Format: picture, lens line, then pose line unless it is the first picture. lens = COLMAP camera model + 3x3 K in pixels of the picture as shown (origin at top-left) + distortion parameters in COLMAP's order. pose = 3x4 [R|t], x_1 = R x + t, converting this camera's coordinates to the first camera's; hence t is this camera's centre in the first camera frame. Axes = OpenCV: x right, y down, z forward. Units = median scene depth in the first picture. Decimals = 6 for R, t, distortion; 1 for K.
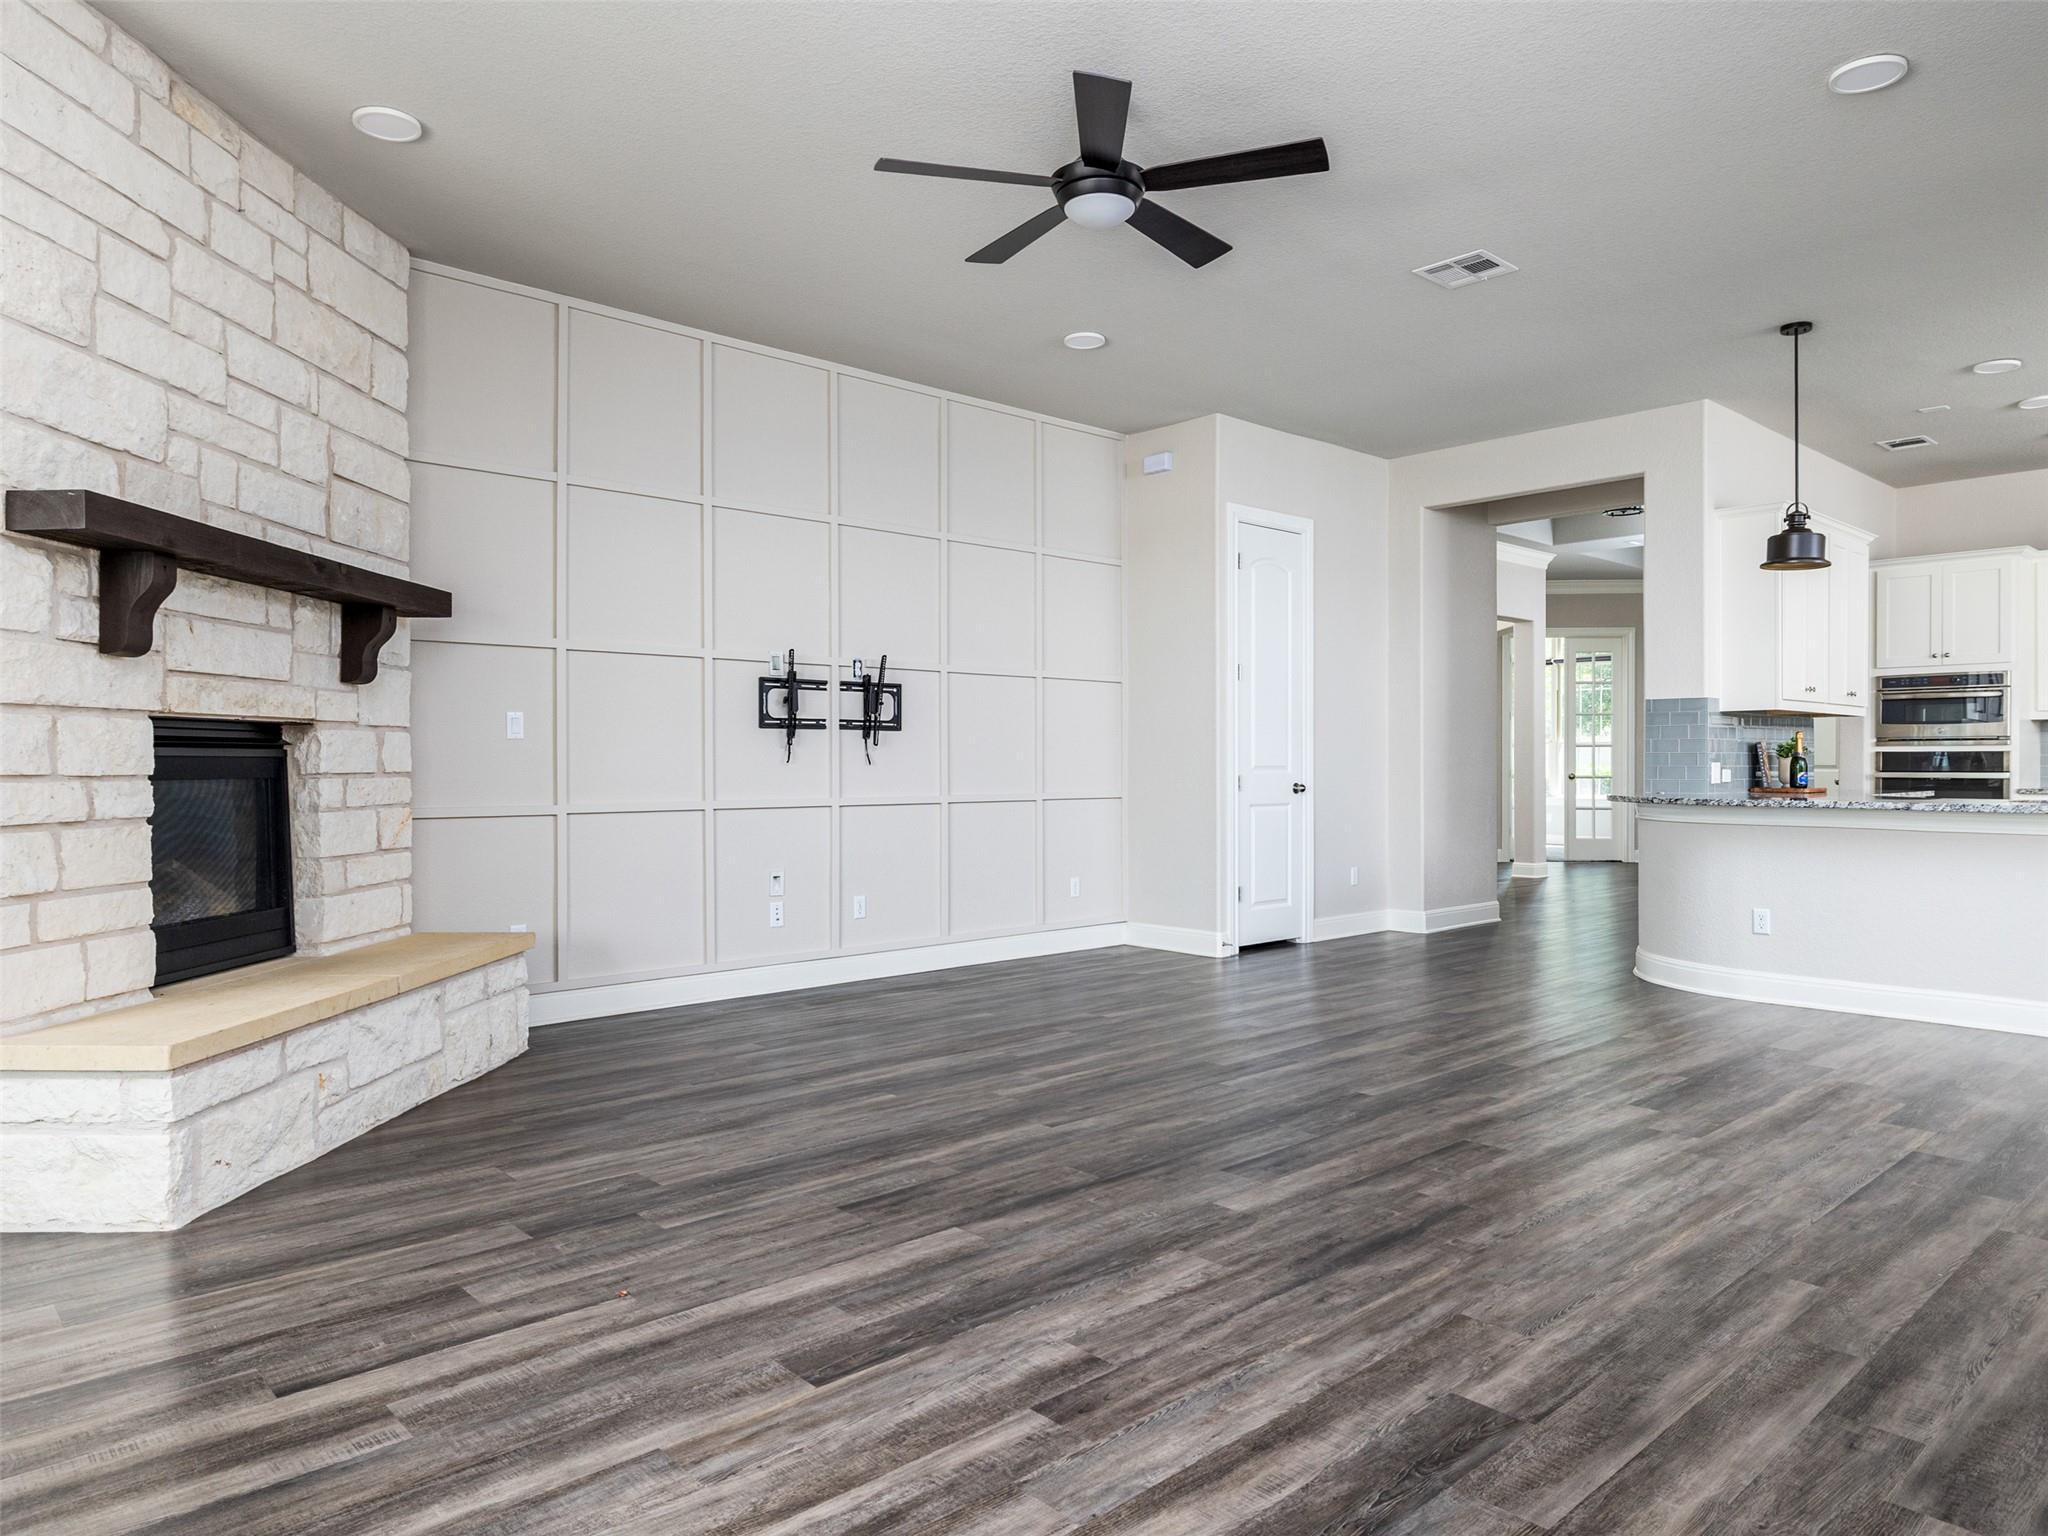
lens RADIAL K [[1311.1, 0, 1023.8], [0, 1311.1, 773.4], [0, 0, 1]] dist [0.006247, 0.002289]
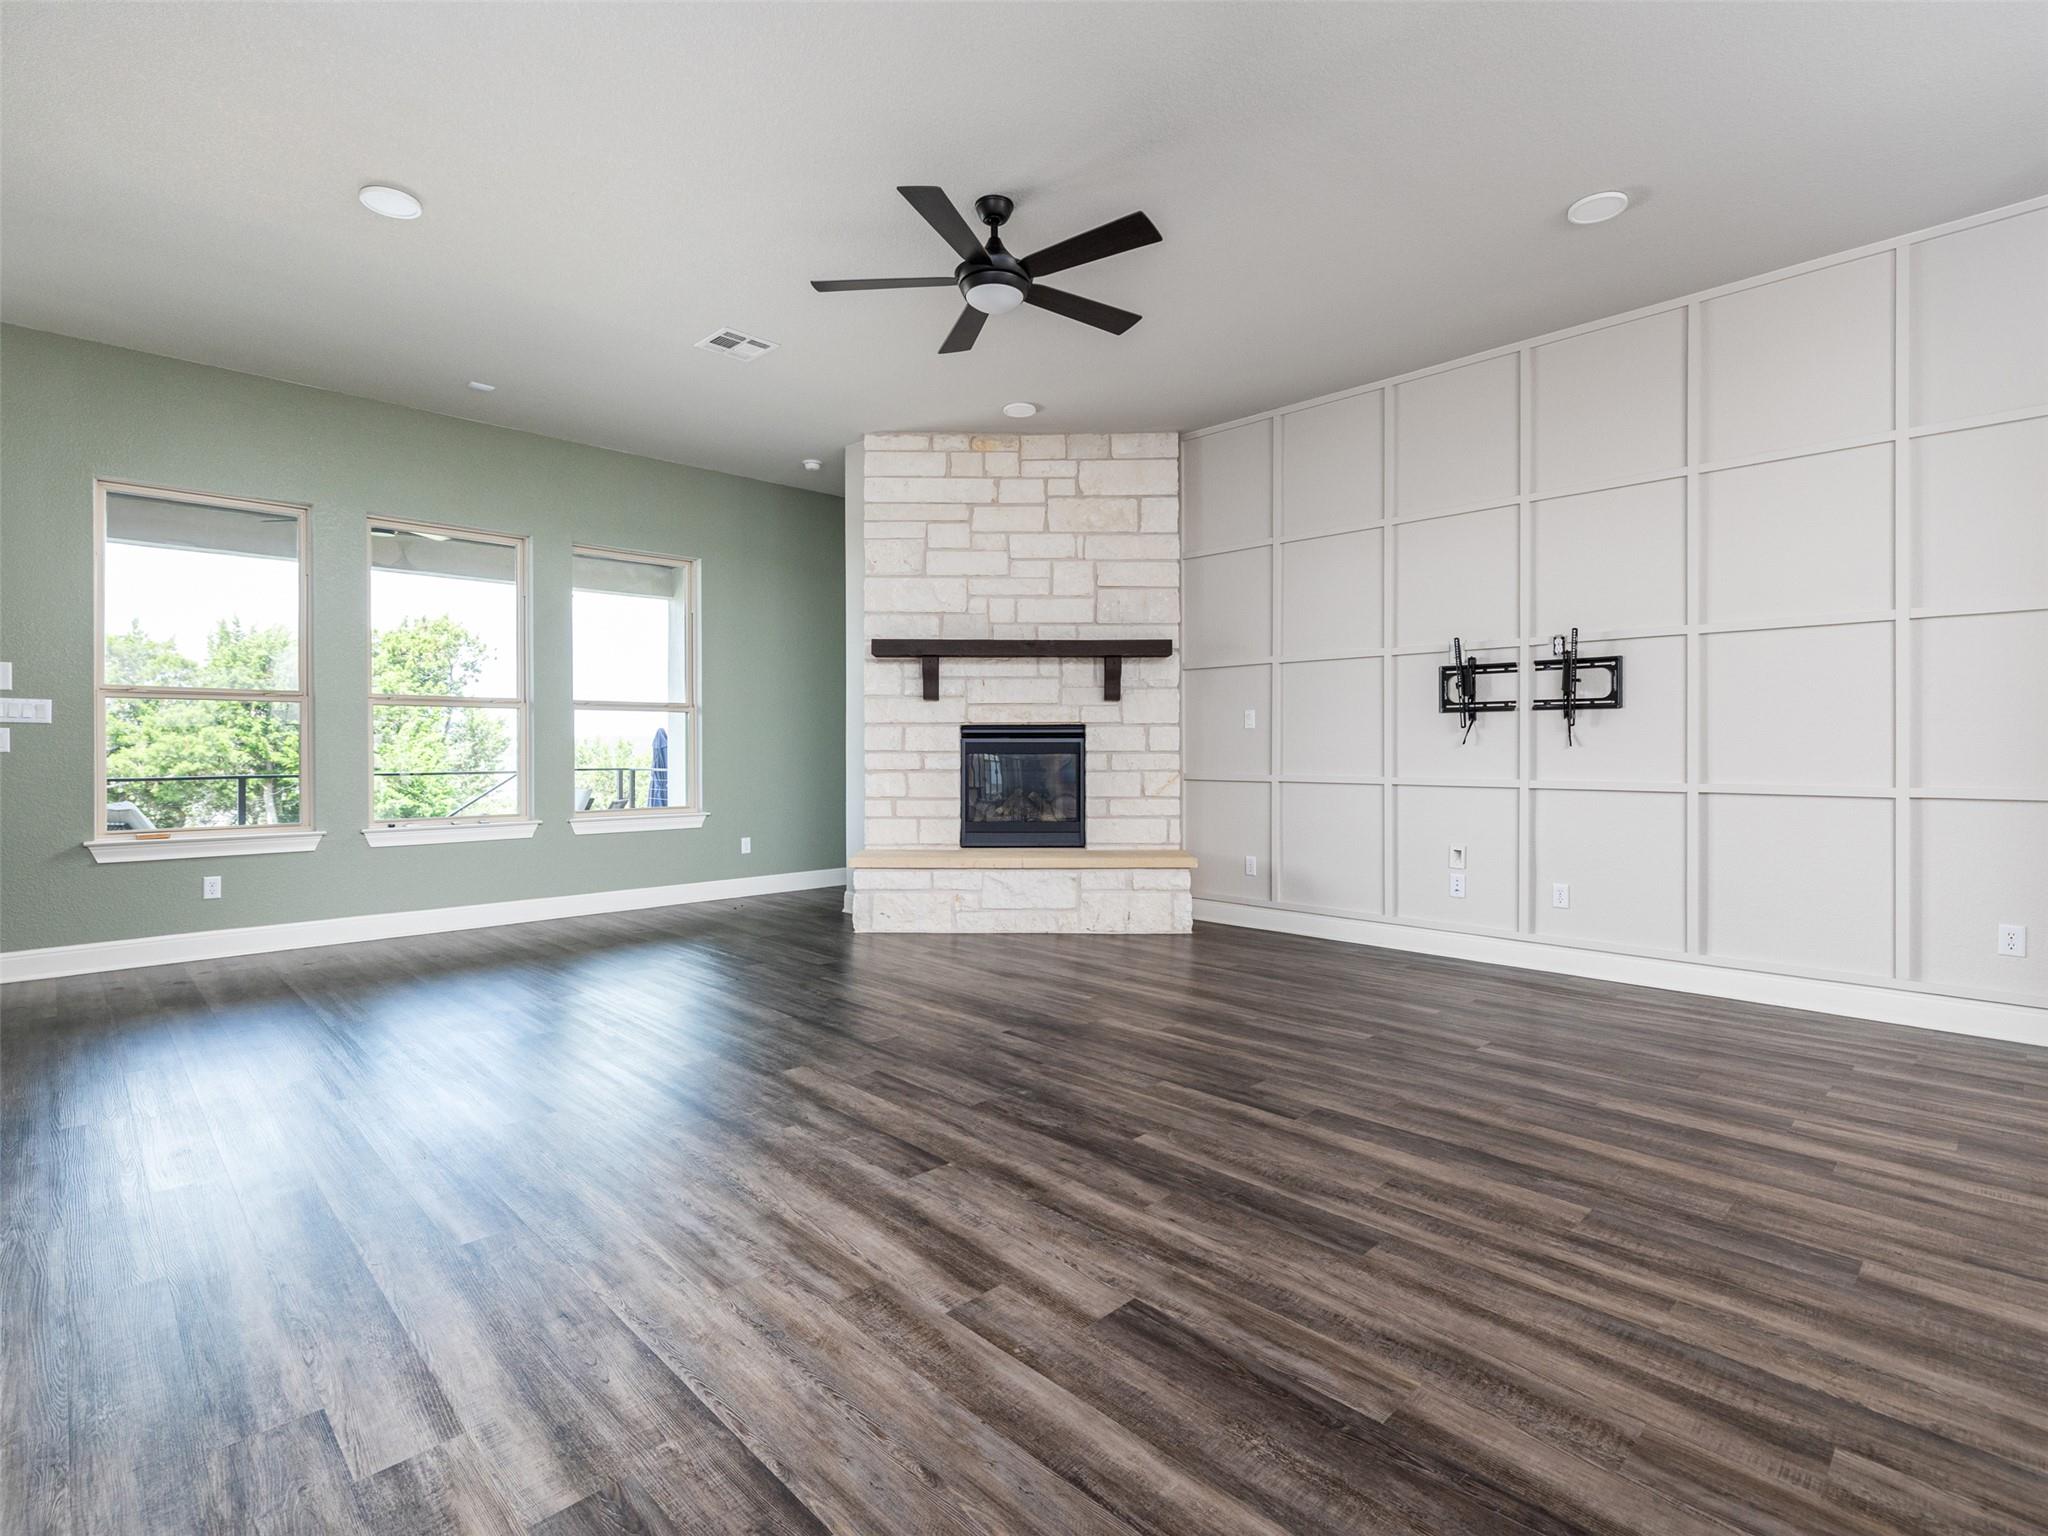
lens RADIAL K [[994.1, 0, 1026.5], [0, 994.1, 755.0], [0, 0, 1]] dist [0.000717, 0.000344]
pose [[0.028454, 0.009194, -0.999553, 0.860968], [-0.006022, 0.999941, 0.009026, -0.006571], [0.999577, 0.005763, 0.028507, 0.872089]]
